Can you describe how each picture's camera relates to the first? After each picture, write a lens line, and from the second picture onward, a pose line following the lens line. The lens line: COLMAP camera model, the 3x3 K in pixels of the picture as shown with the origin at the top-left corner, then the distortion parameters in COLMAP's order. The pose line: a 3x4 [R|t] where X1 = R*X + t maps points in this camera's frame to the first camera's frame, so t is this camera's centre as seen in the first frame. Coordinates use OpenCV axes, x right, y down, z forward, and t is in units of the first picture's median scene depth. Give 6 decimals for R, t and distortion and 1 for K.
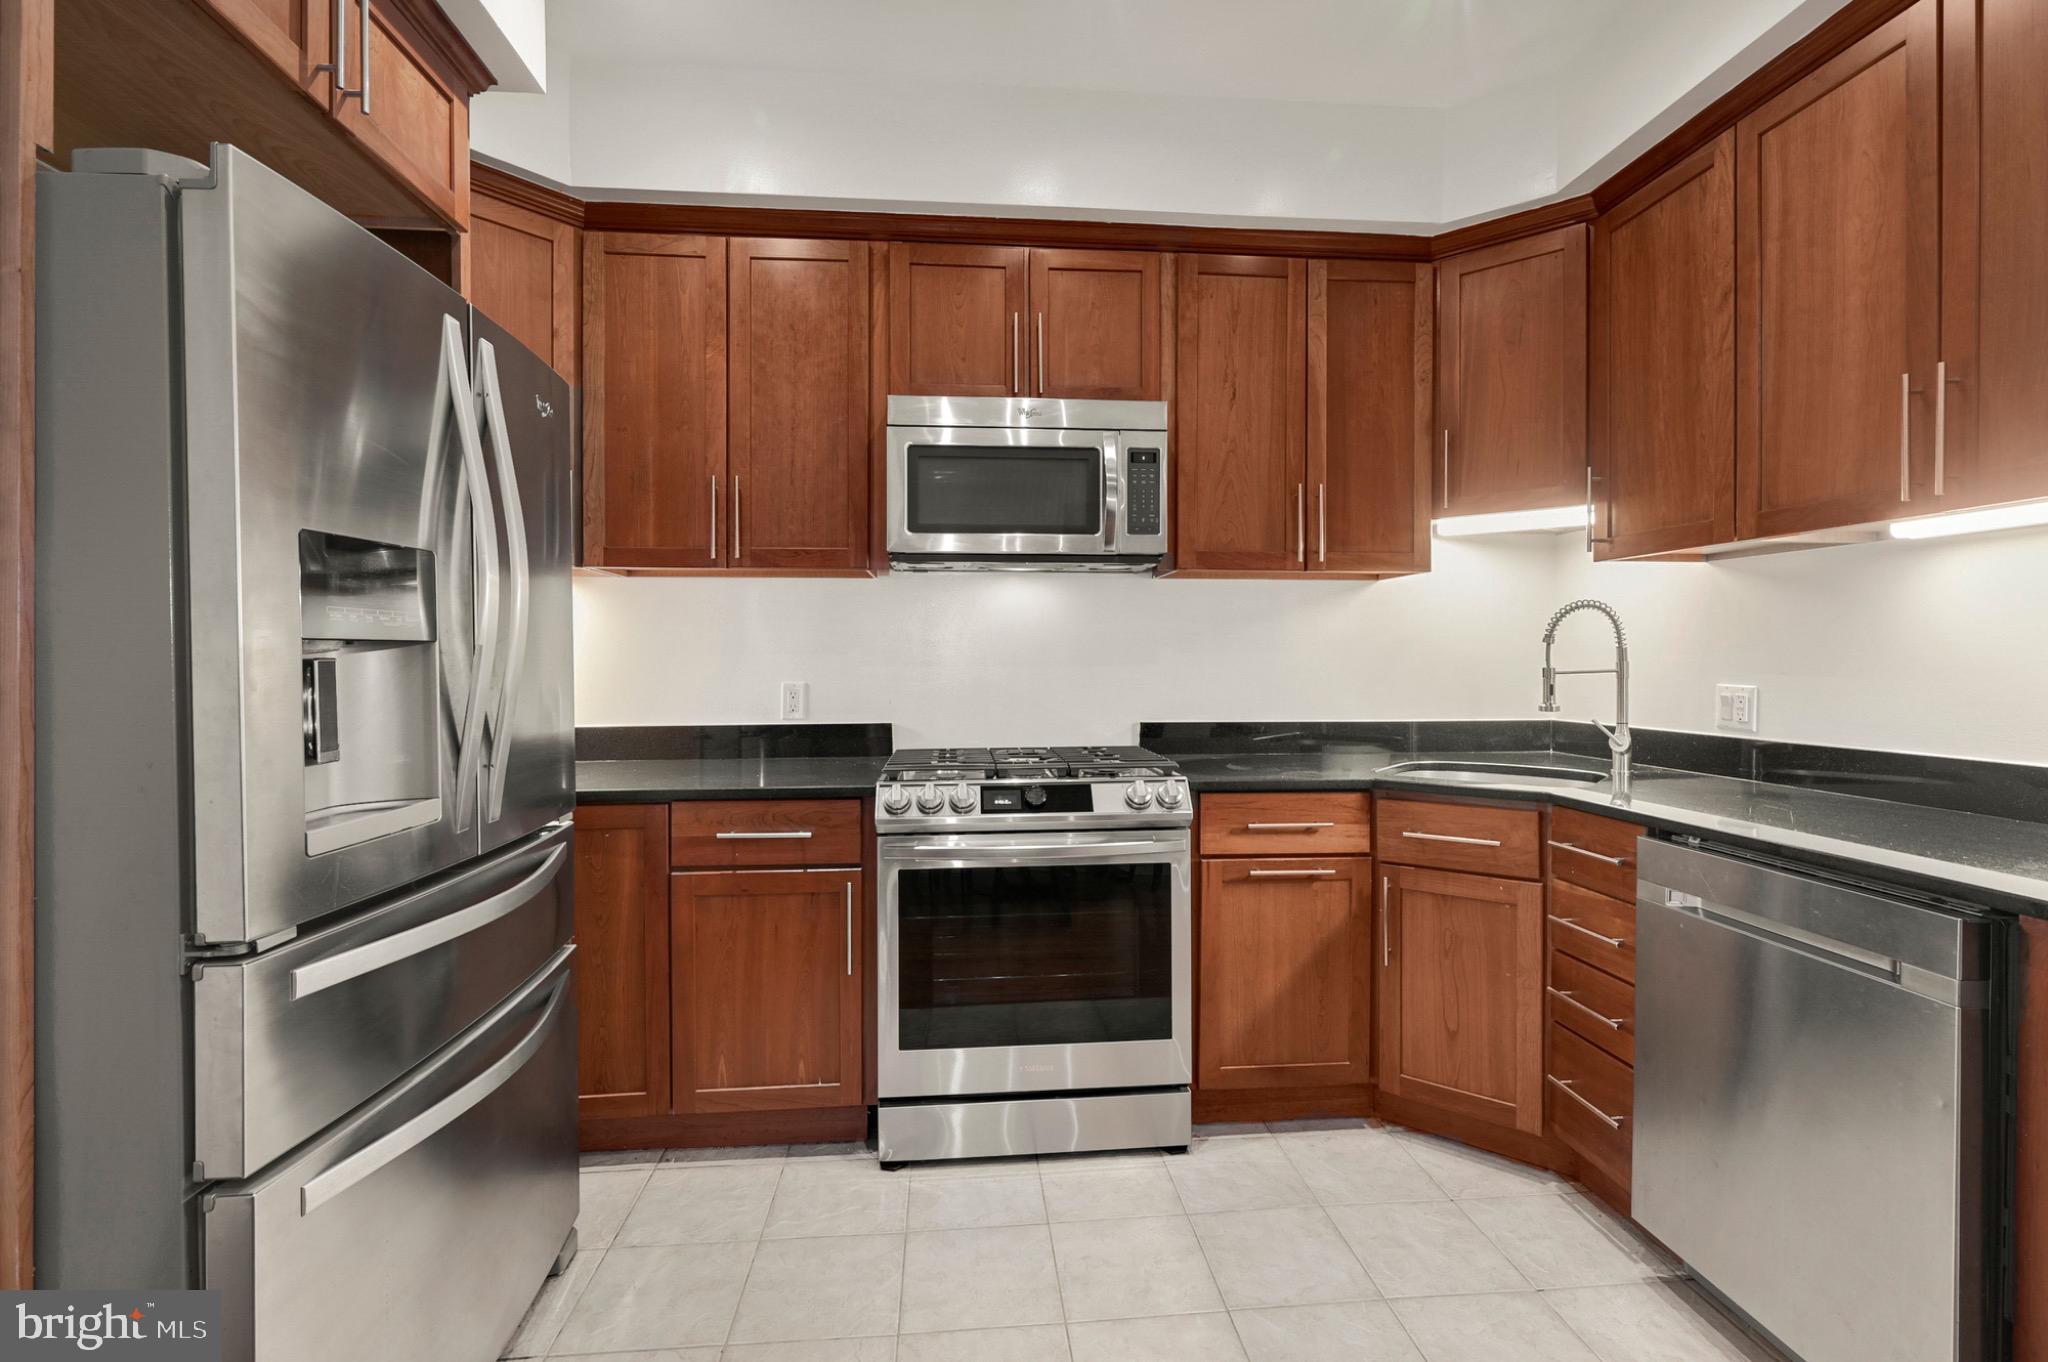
lens RADIAL K [[911.6, 0, 1041.1], [0, 911.6, 651.3], [0, 0, 1]] dist [0.000509, 0.000034]
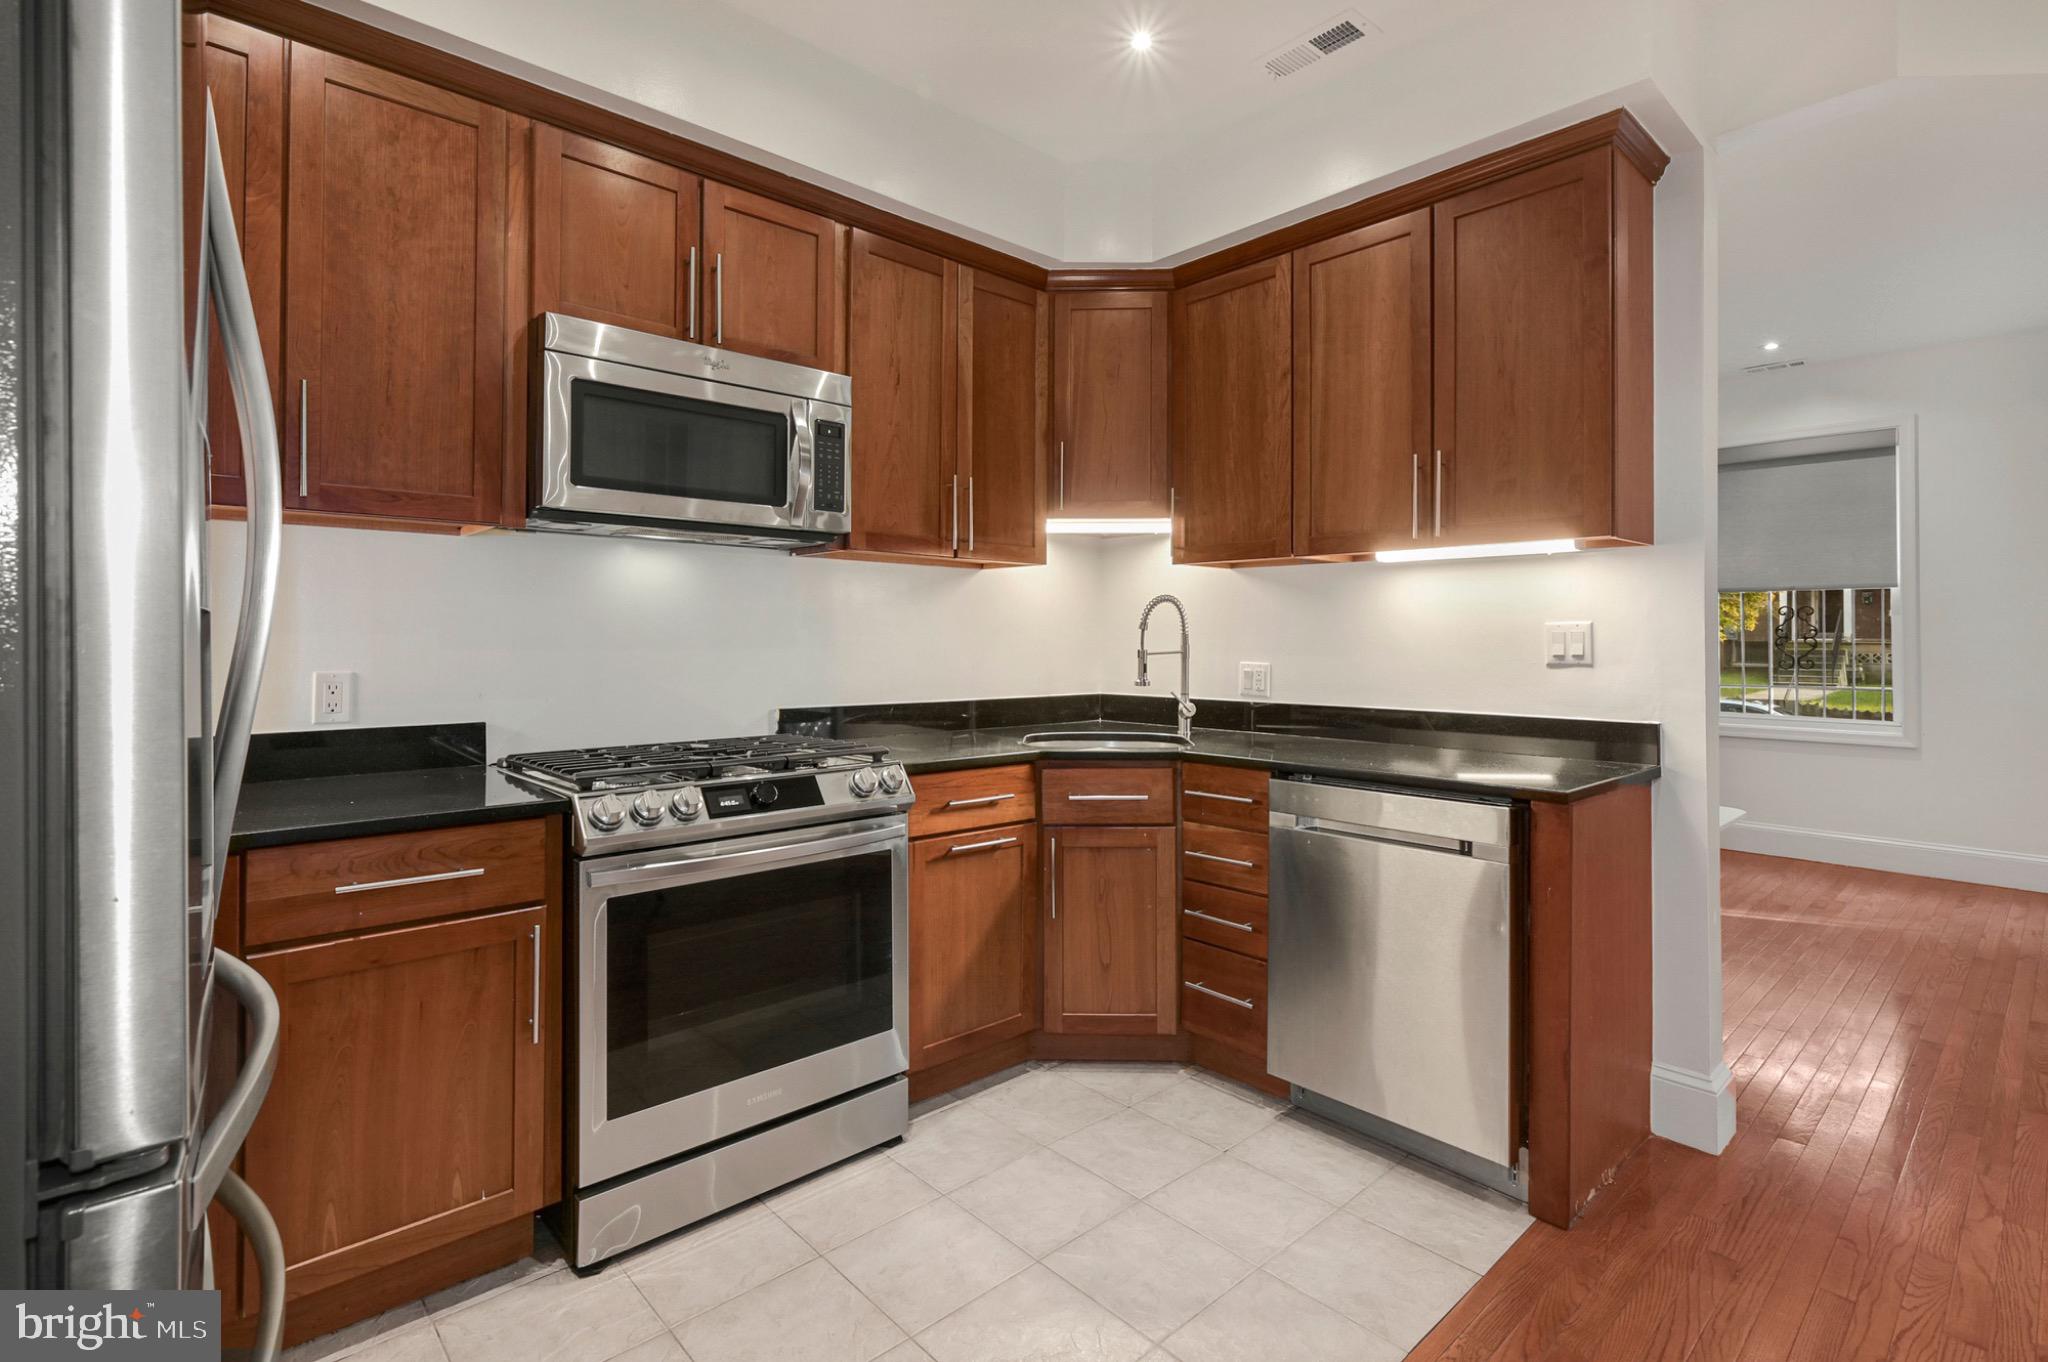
lens RADIAL K [[945.1, 0, 1018.8], [0, 945.1, 619.3], [0, 0, 1]] dist [0.000650, 0.000141]
pose [[0.807039, 0.017208, 0.590247, -0.340630], [-0.009024, 0.999818, -0.016810, 0.000146], [-0.590429, 0.008240, 0.807047, 0.090398]]
